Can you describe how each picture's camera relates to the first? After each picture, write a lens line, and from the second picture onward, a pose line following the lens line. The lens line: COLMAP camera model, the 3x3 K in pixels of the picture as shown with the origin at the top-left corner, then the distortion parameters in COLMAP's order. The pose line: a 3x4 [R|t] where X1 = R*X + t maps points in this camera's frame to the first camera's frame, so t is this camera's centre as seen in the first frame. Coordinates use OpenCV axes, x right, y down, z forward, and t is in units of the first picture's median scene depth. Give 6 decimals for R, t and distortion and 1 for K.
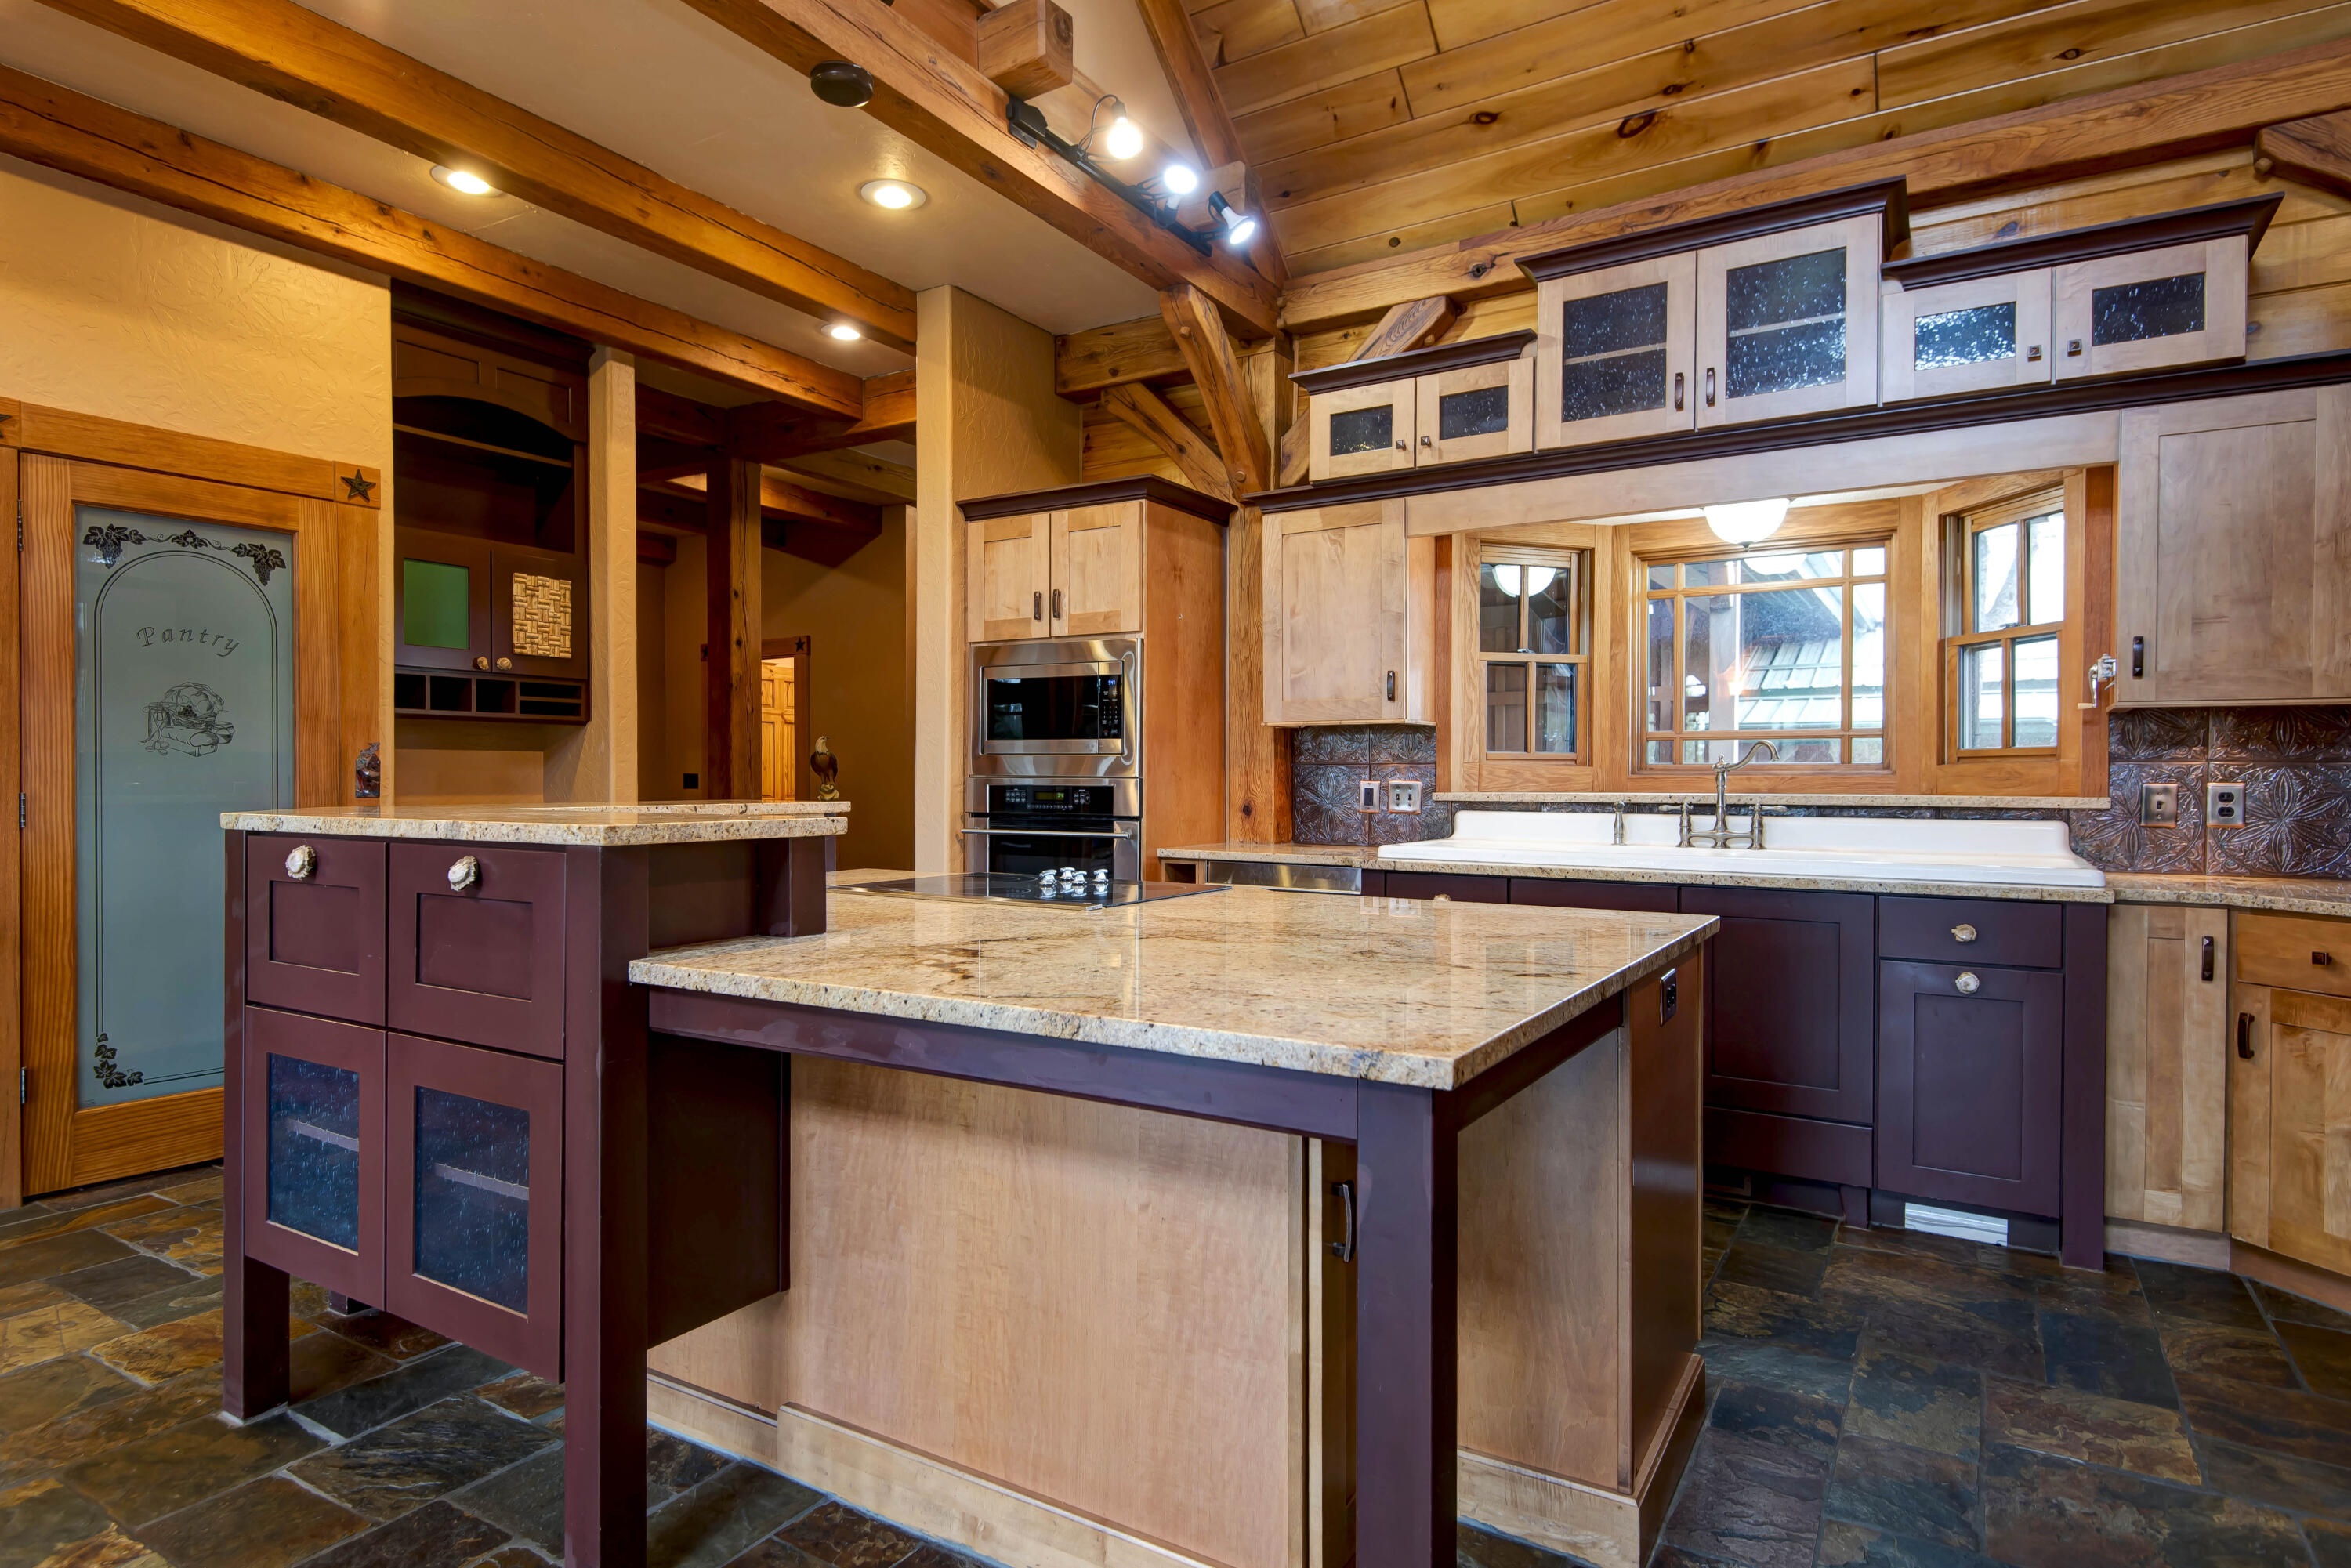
lens RADIAL K [[1310.6, 0, 1101.5], [0, 1310.6, 778.5], [0, 0, 1]] dist [0.002162, -0.014488]
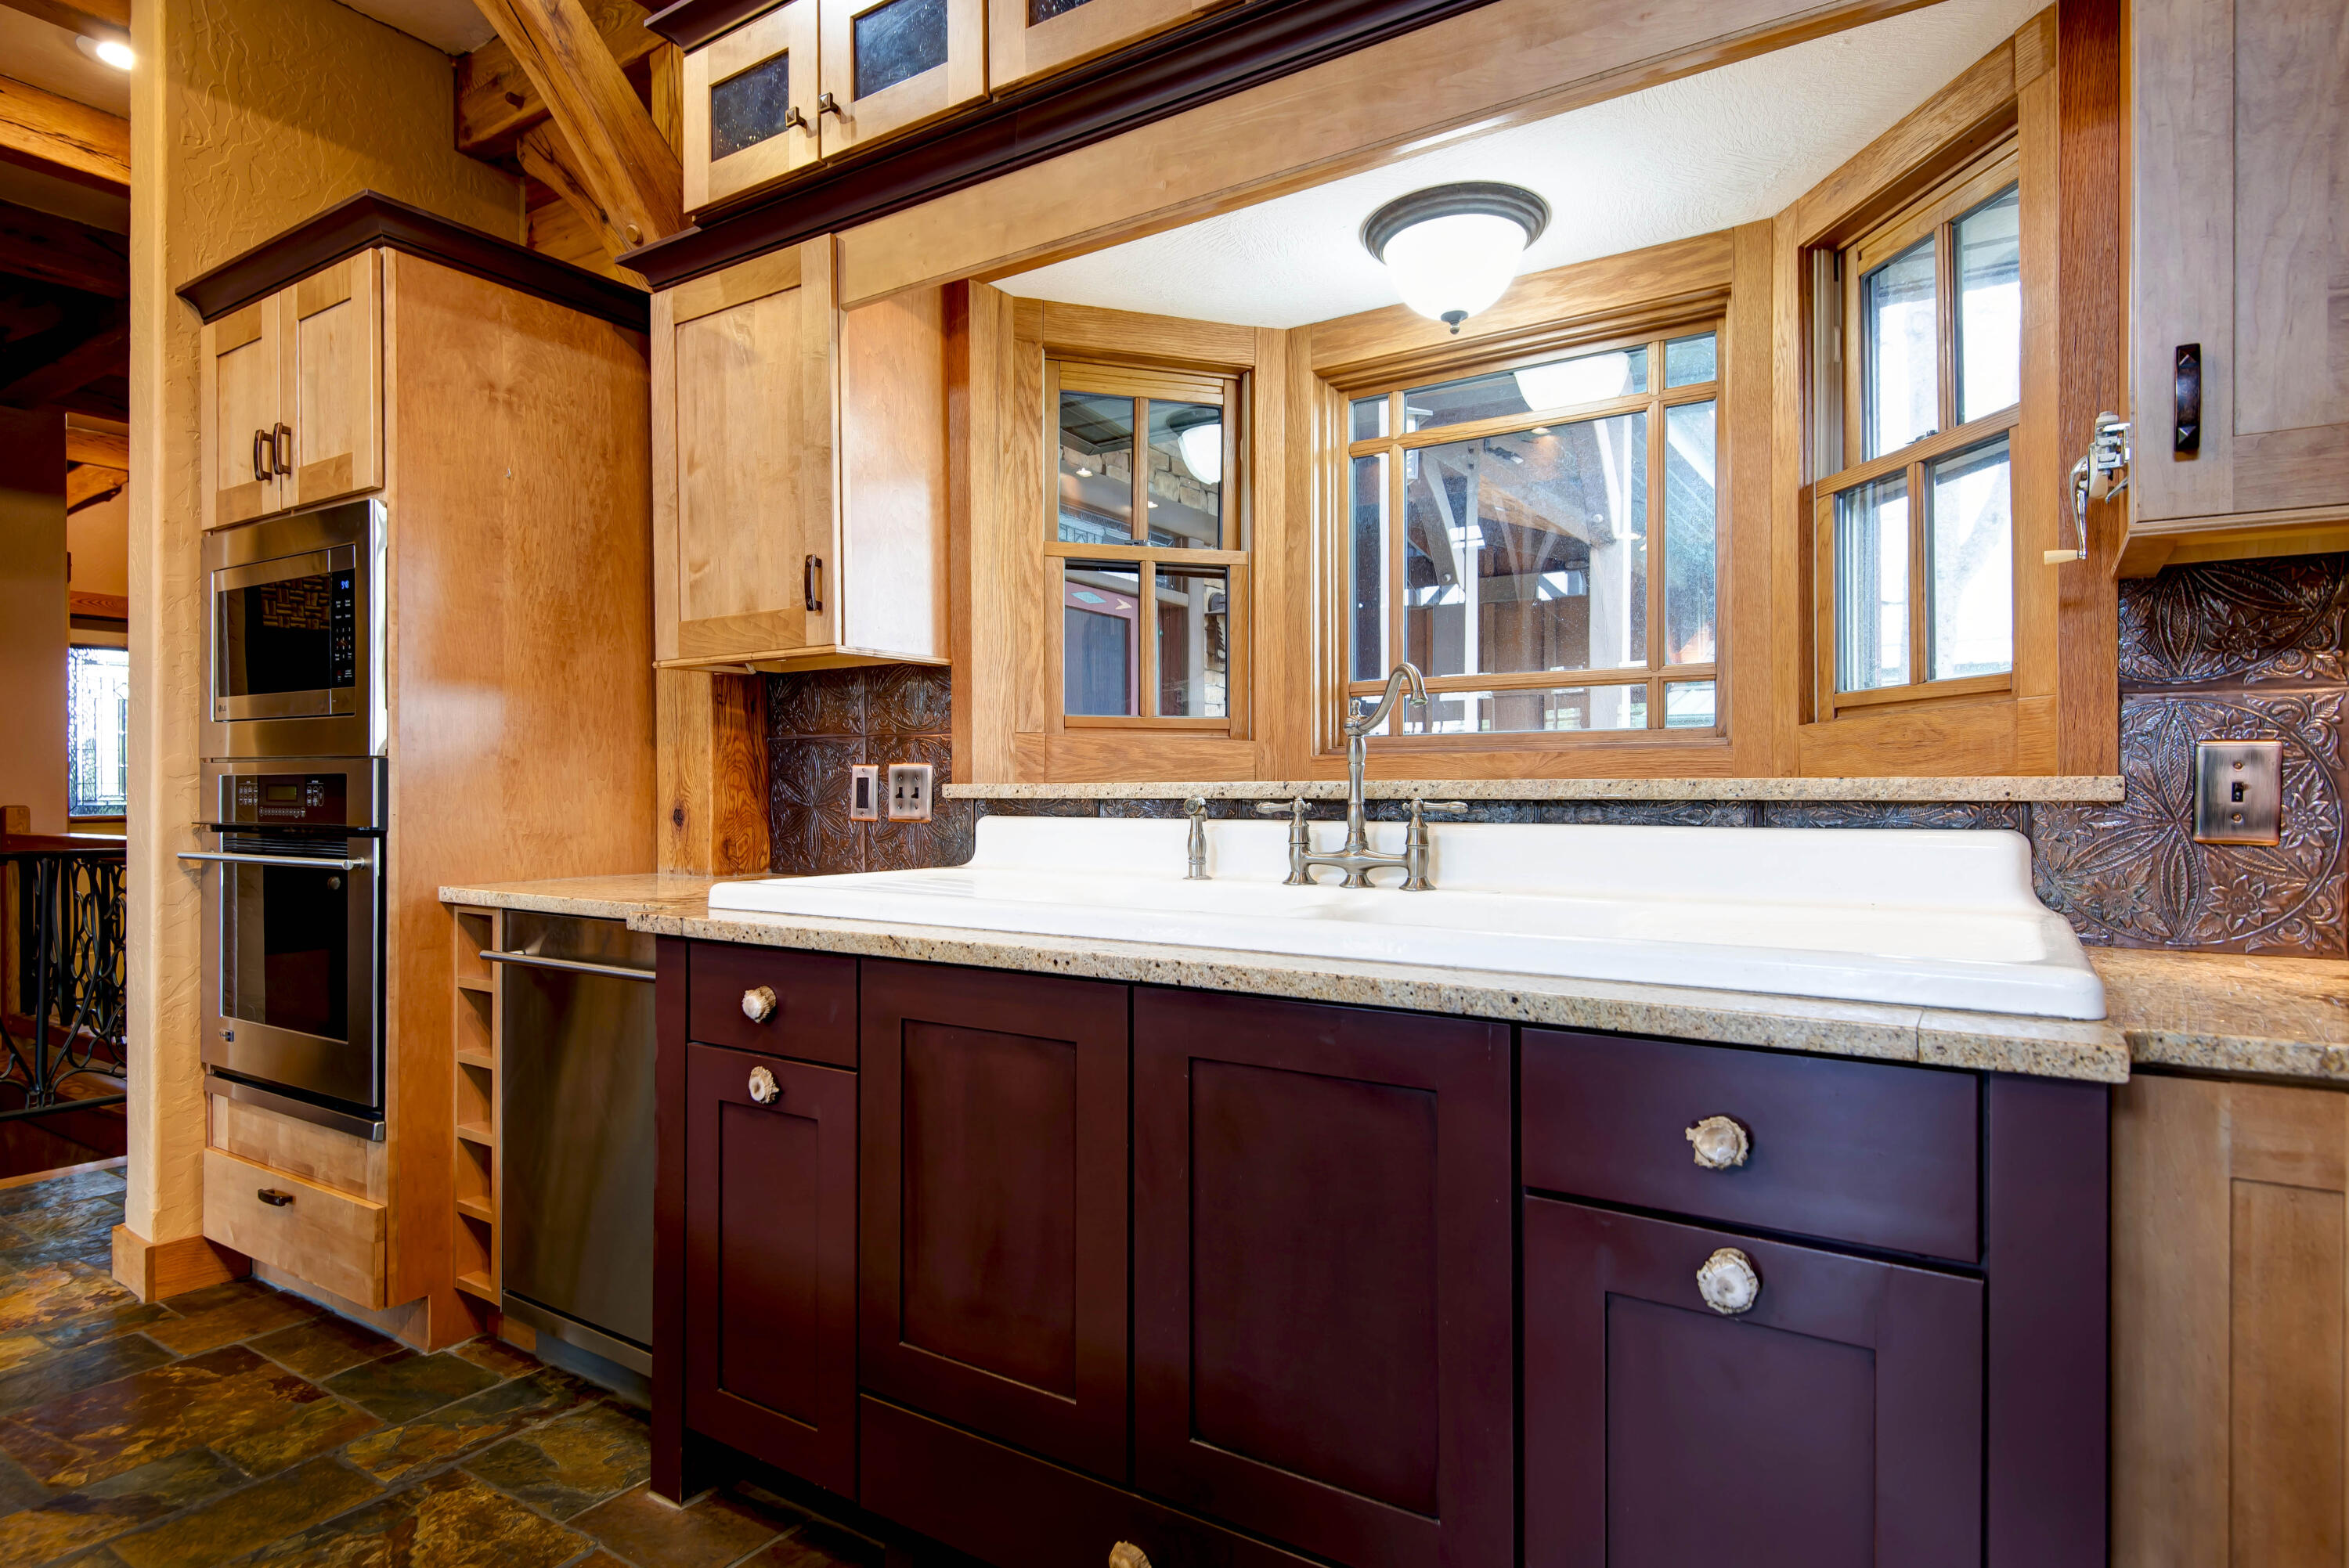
lens RADIAL K [[1247.7, 0, 1227.8], [0, 1247.7, 780.2], [0, 0, 1]] dist [0.005108, -0.011996]
pose [[0.999636, -0.000992, 0.026953, 0.402799], [0.001351, 0.999911, -0.013298, 0.018322], [-0.026938, 0.013329, 0.999548, 0.515362]]
